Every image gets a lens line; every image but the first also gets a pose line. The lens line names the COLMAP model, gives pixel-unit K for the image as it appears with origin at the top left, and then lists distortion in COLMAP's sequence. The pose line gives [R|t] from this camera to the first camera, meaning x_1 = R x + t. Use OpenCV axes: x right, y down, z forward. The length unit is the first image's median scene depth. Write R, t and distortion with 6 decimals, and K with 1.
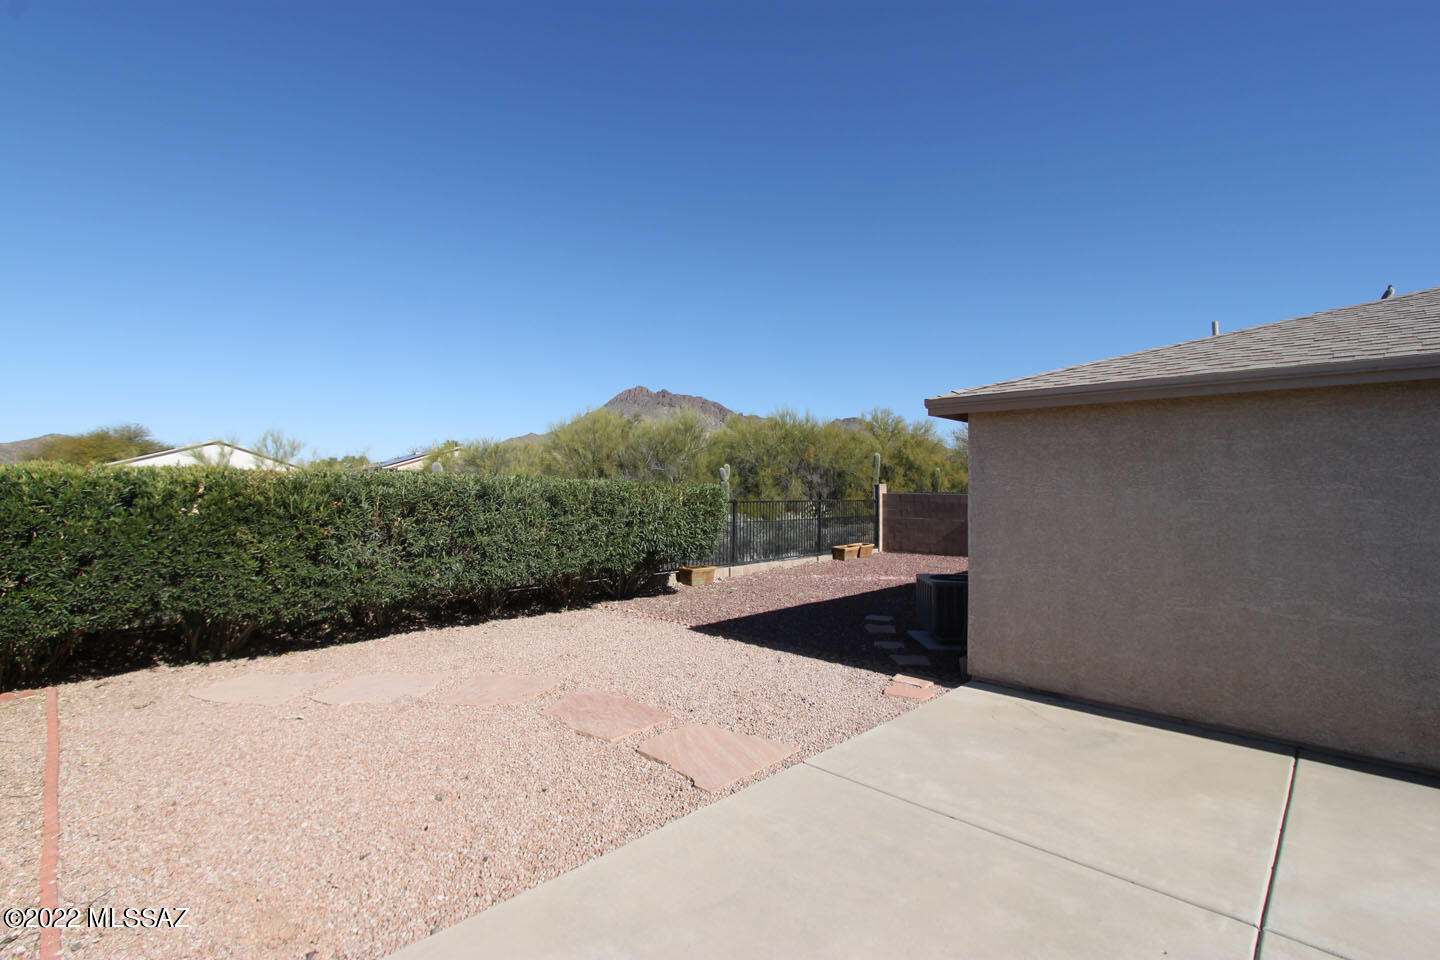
lens RADIAL K [[671.3, 0, 723.3], [0, 671.3, 484.3], [0, 0, 1]] dist [0.000151, 0.000033]
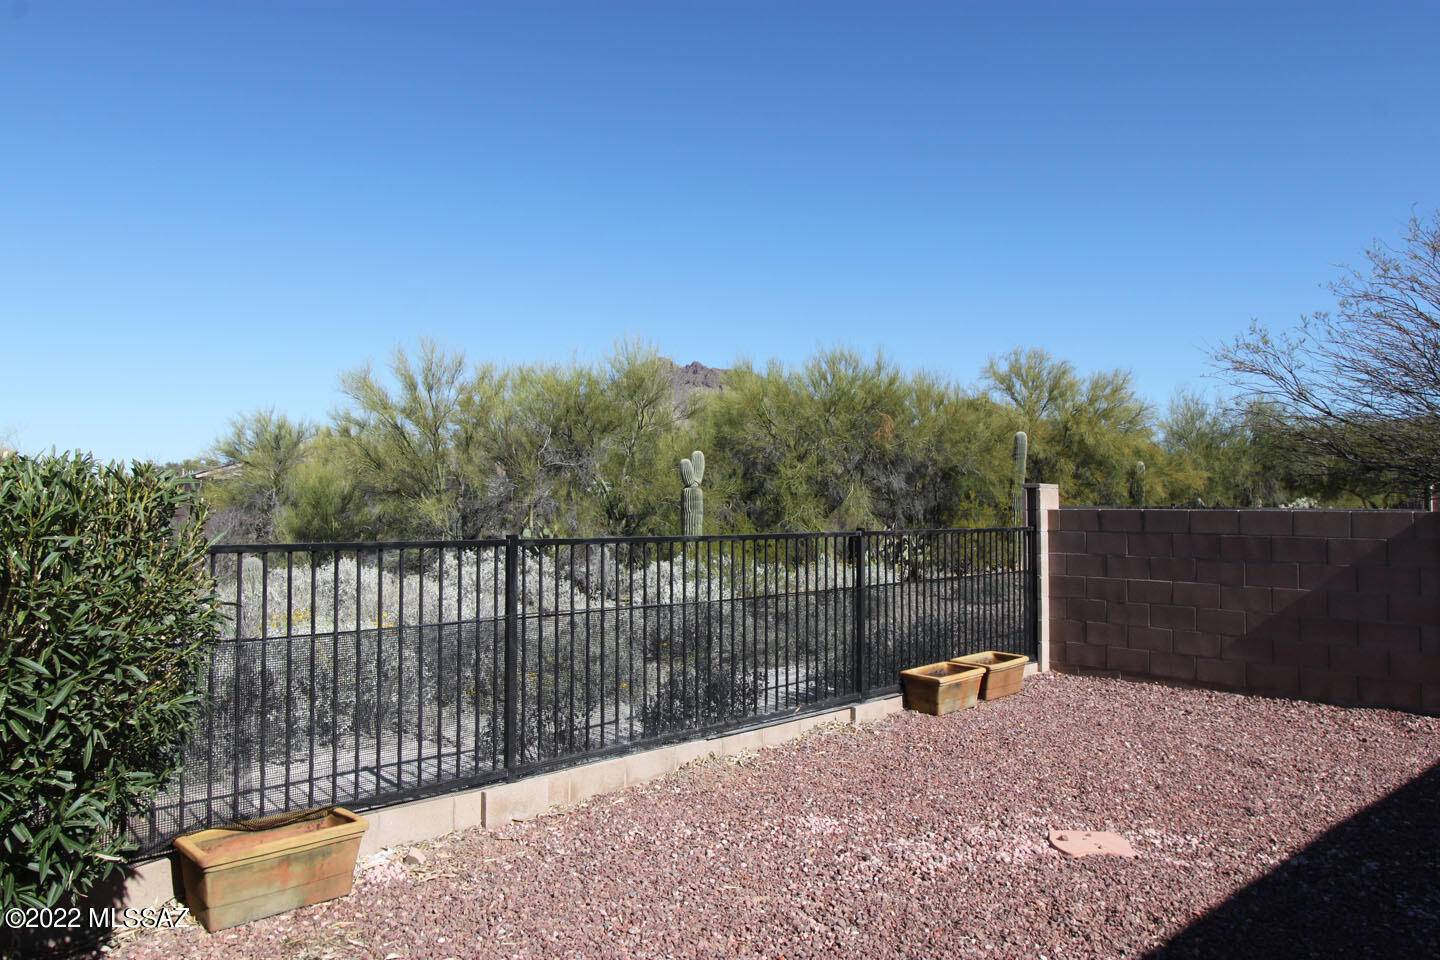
lens RADIAL K [[986.2, 0, 716.9], [0, 986.2, 480.2], [0, 0, 1]] dist [0.003685, 0.000263]
pose [[0.997624, -0.009303, -0.068262, 0.052593], [0.007898, 0.999752, -0.020816, 0.003954], [0.068439, 0.020227, 0.997450, 0.251465]]
